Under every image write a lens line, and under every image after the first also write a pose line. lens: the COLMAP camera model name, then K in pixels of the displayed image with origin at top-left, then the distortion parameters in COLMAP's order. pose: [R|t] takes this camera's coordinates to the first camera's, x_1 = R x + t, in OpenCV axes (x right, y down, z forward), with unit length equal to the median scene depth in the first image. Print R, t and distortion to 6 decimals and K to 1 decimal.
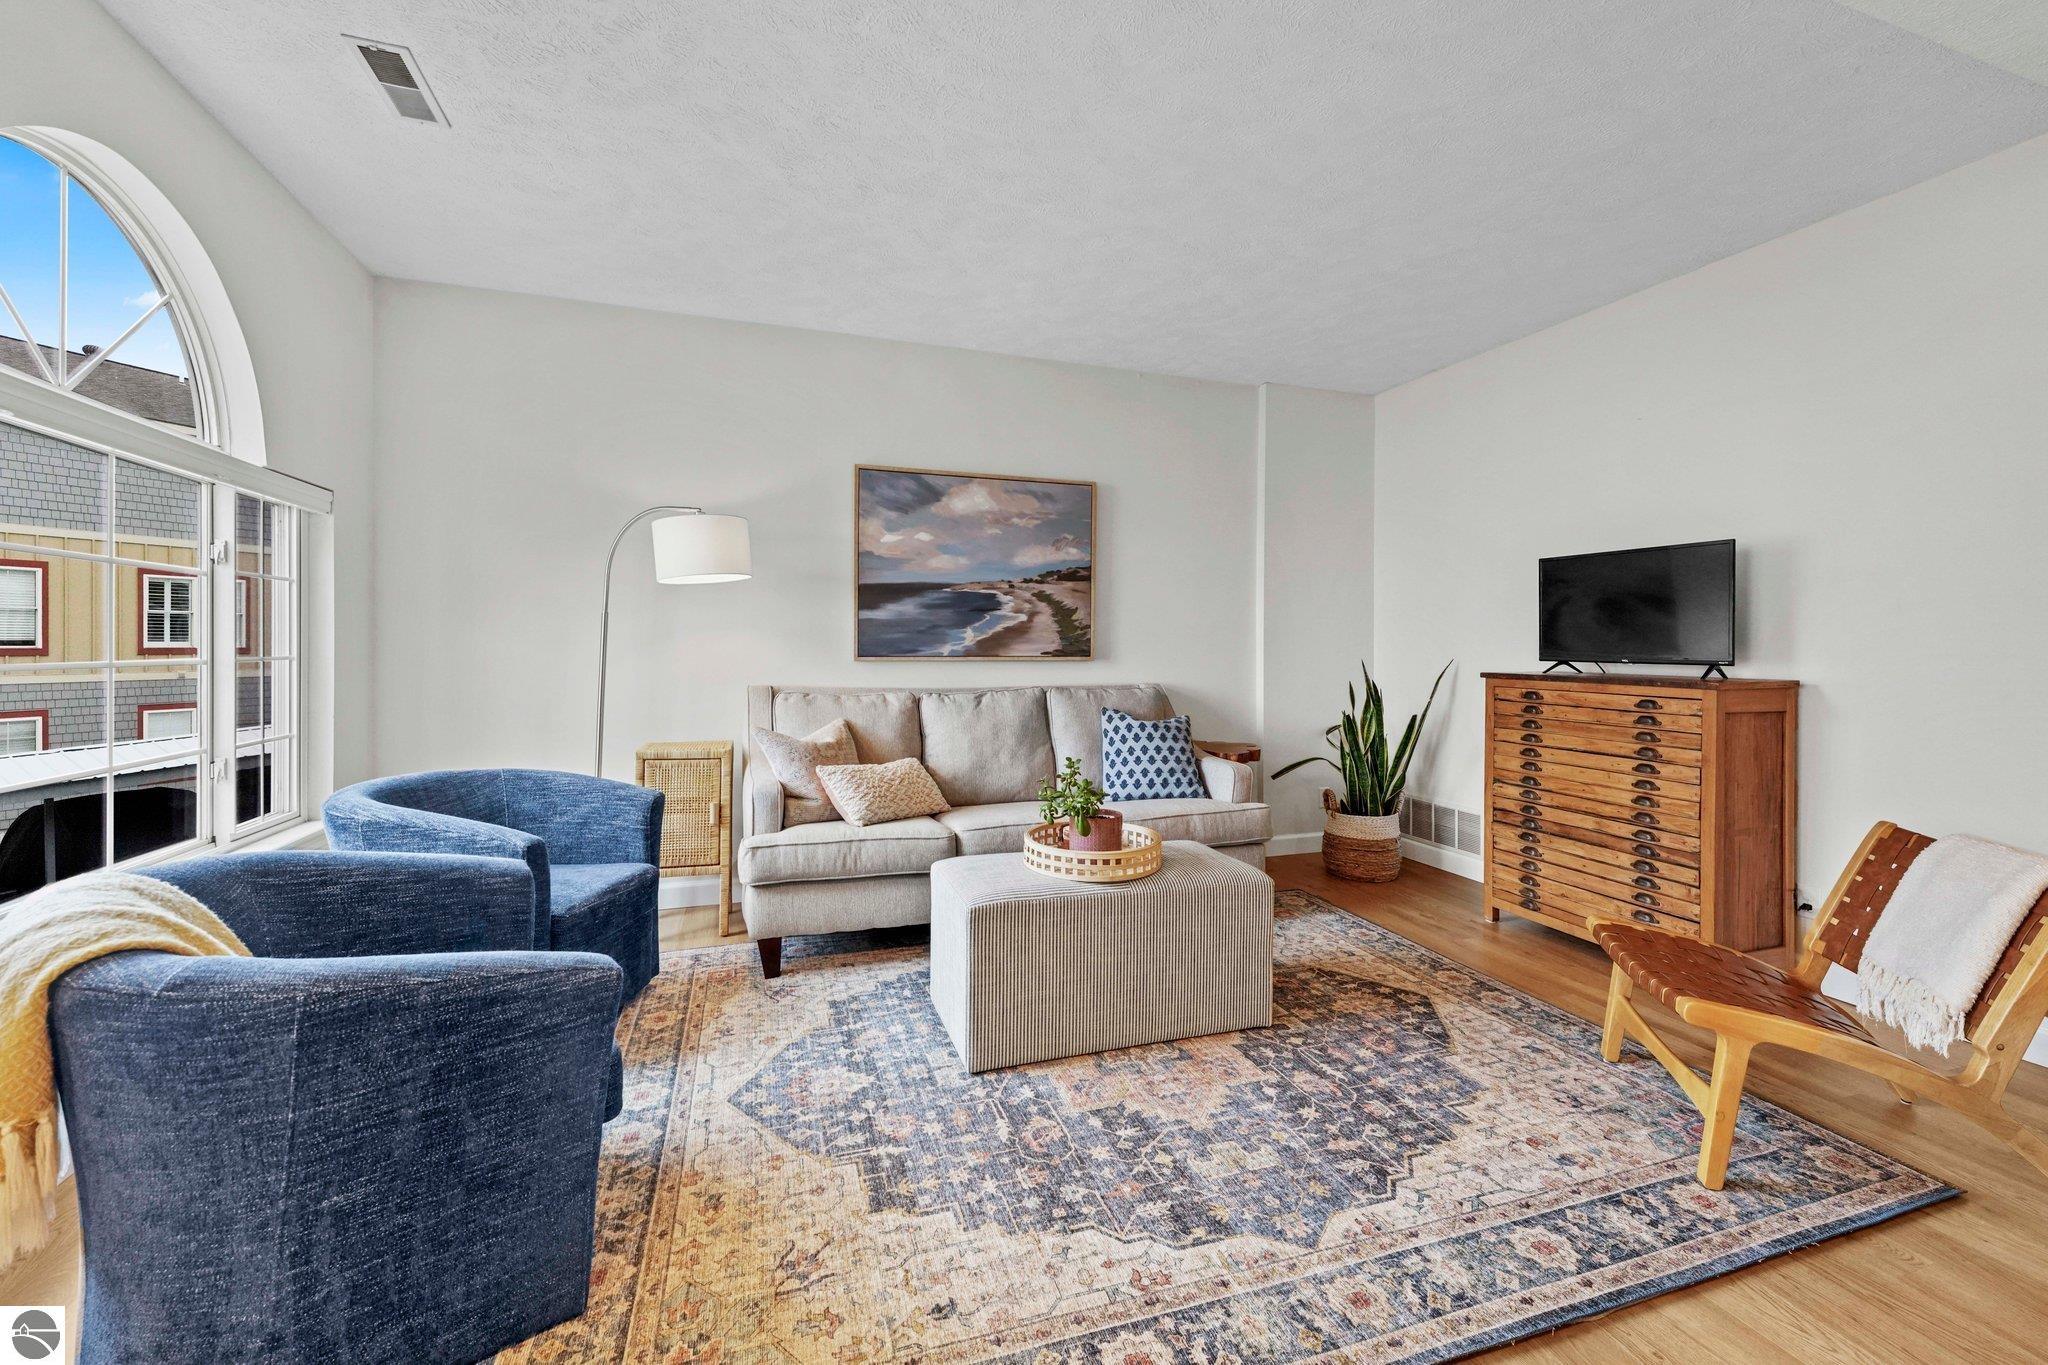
lens RADIAL K [[831.1, 0, 1021.1], [0, 831.1, 647.2], [0, 0, 1]] dist [0.007281, -0.001504]
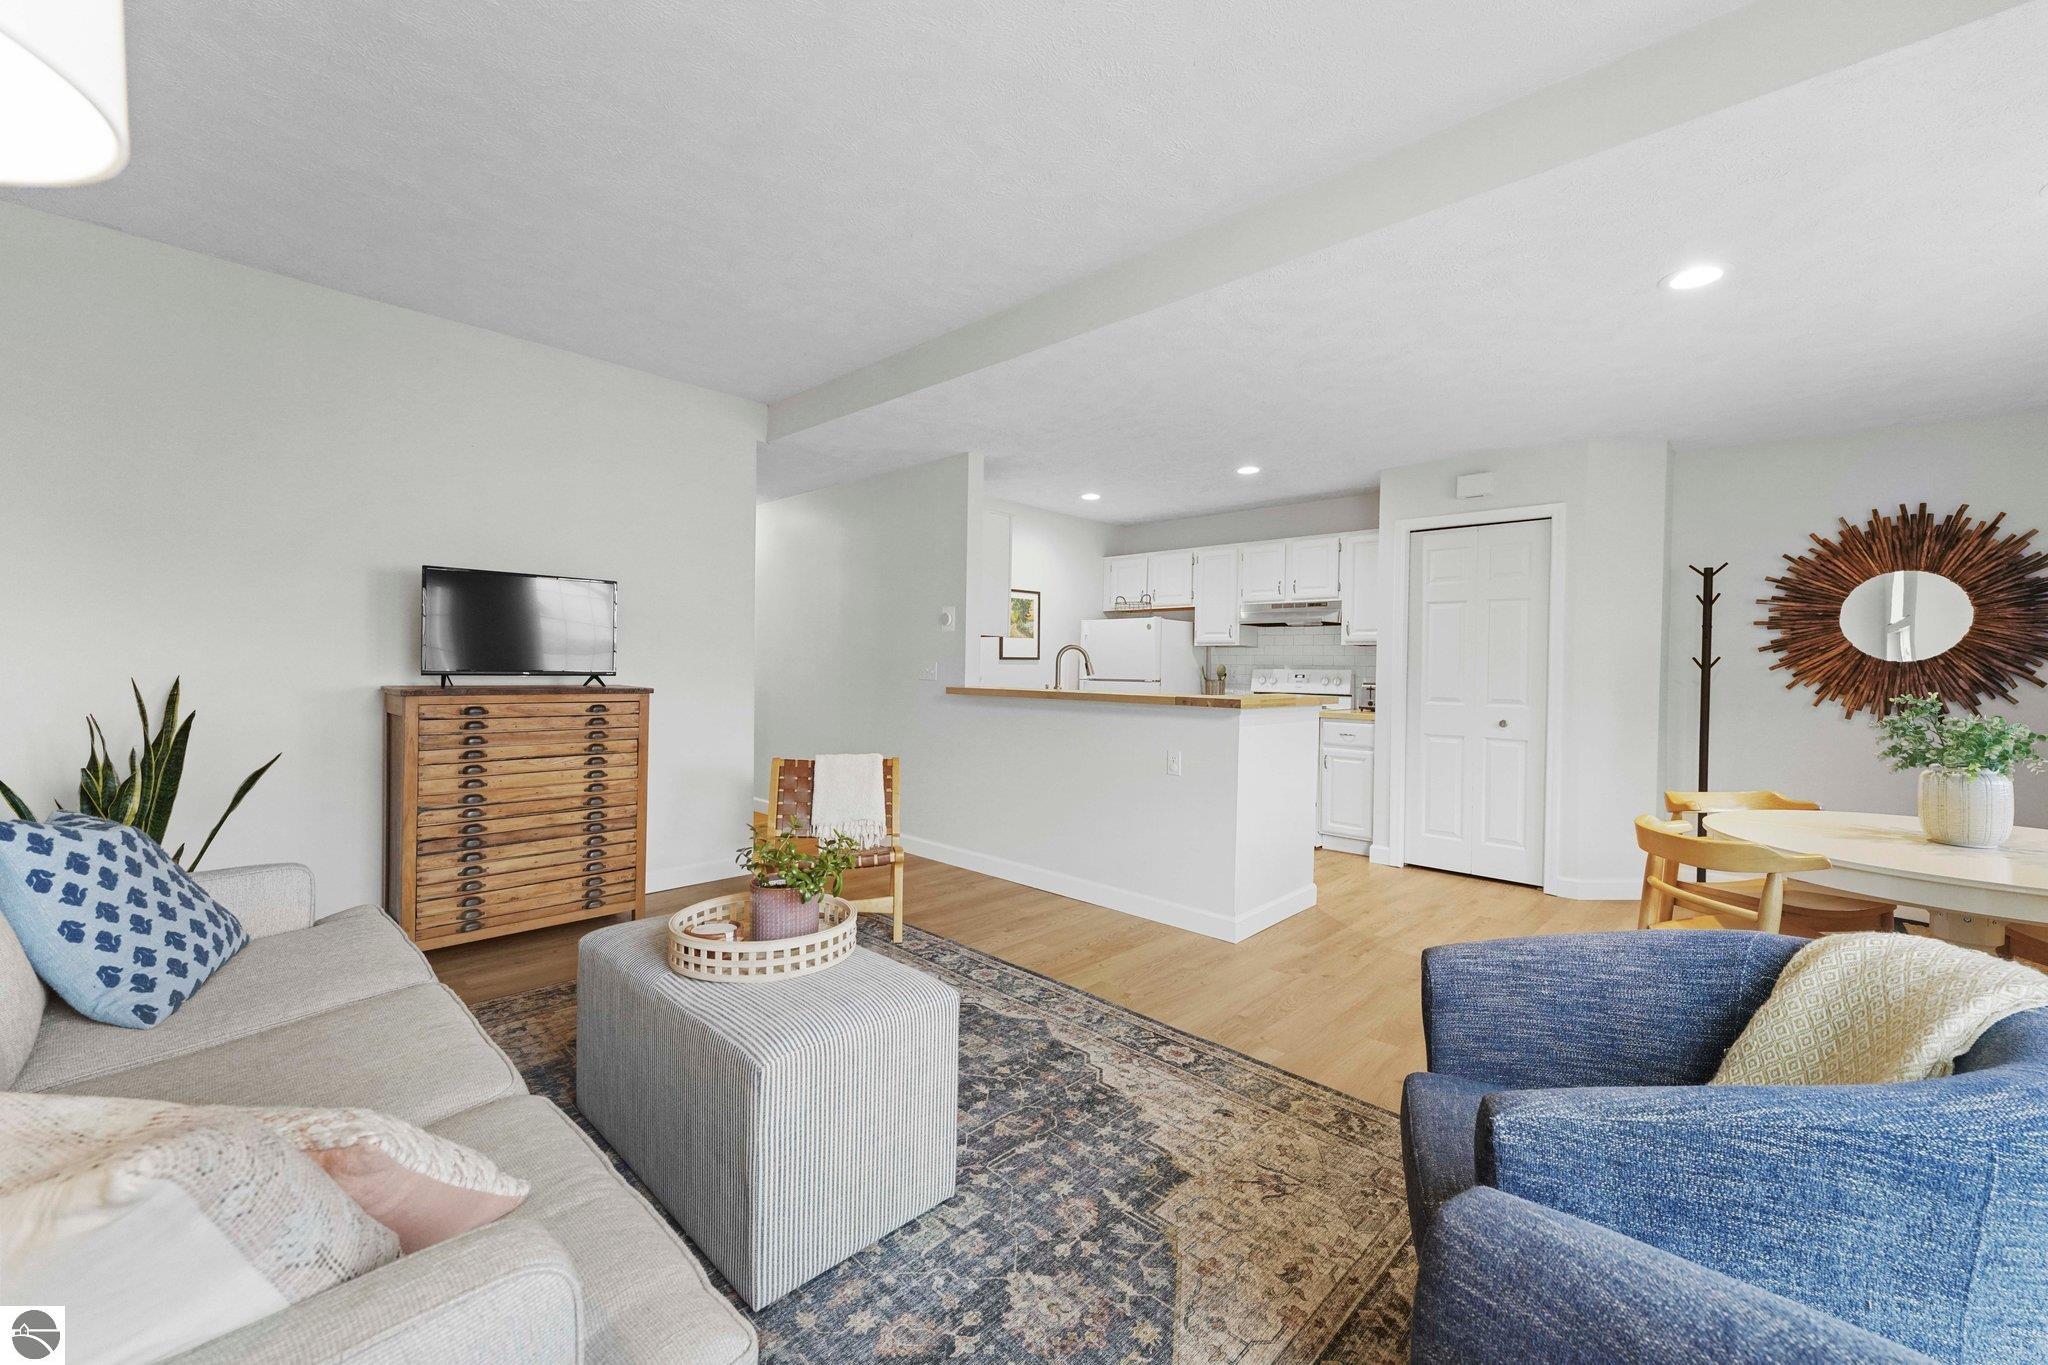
lens RADIAL K [[831.1, 0, 1013.6], [0, 831.1, 664.2], [0, 0, 1]] dist [0.007281, -0.001504]
pose [[-0.464369, -0.011675, 0.885565, -0.577429], [-0.013877, 0.999886, 0.005905, -0.012092], [-0.885533, -0.009547, -0.464478, 0.949310]]
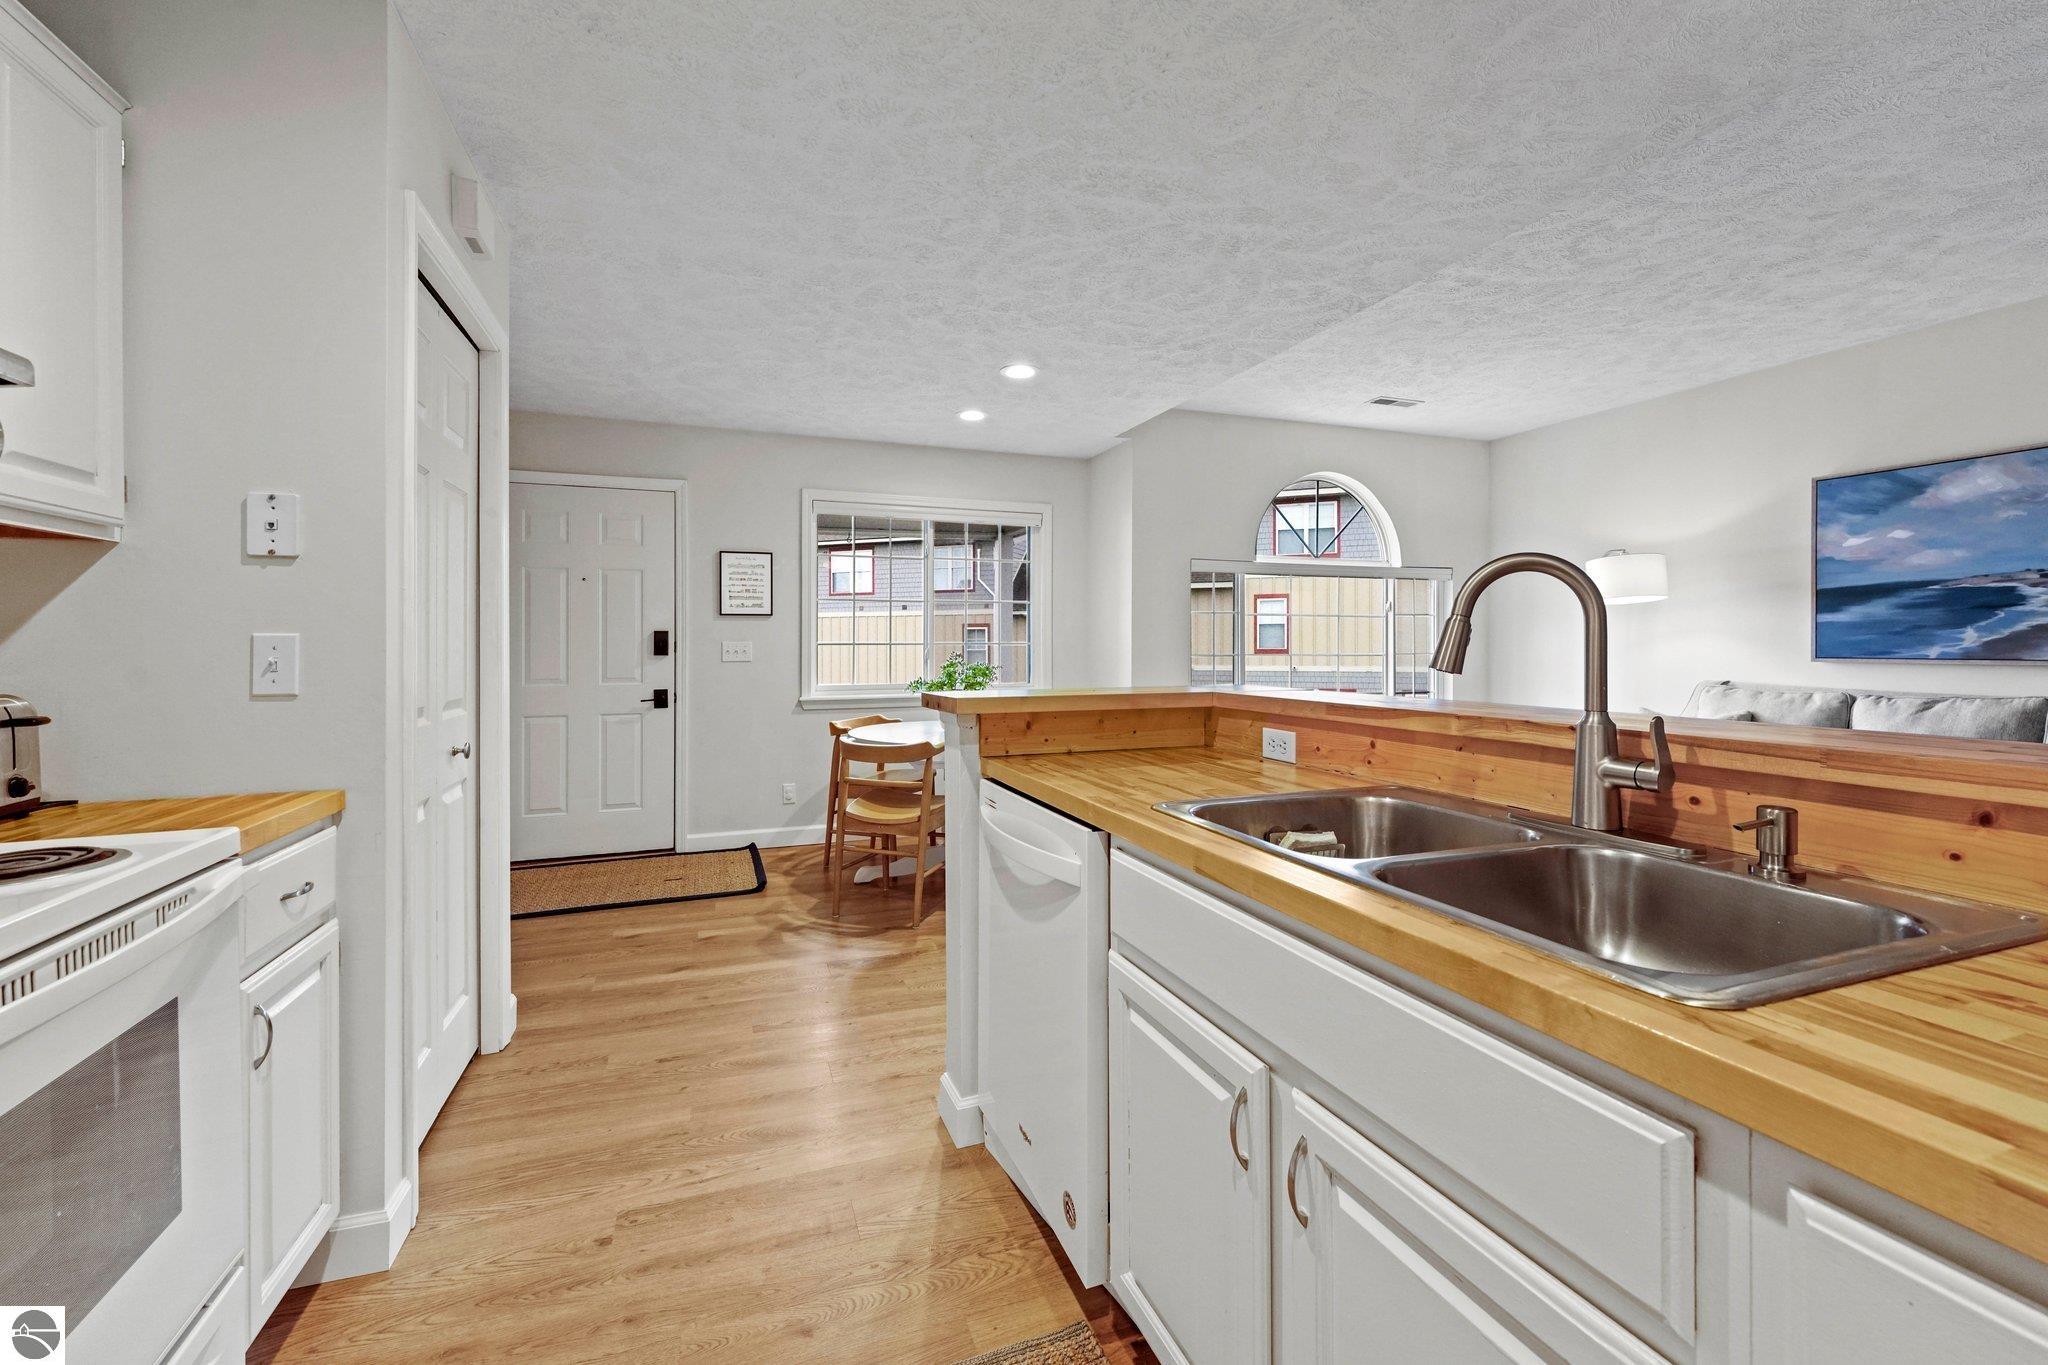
lens RADIAL K [[831.1, 0, 1020.4], [0, 831.1, 638.6], [0, 0, 1]] dist [0.007281, -0.001504]
pose [[0.026291, -0.010834, -0.999596, 1.038083], [-0.002693, 0.999937, -0.010909, 0.001499], [0.999651, 0.002979, 0.026261, -0.054688]]
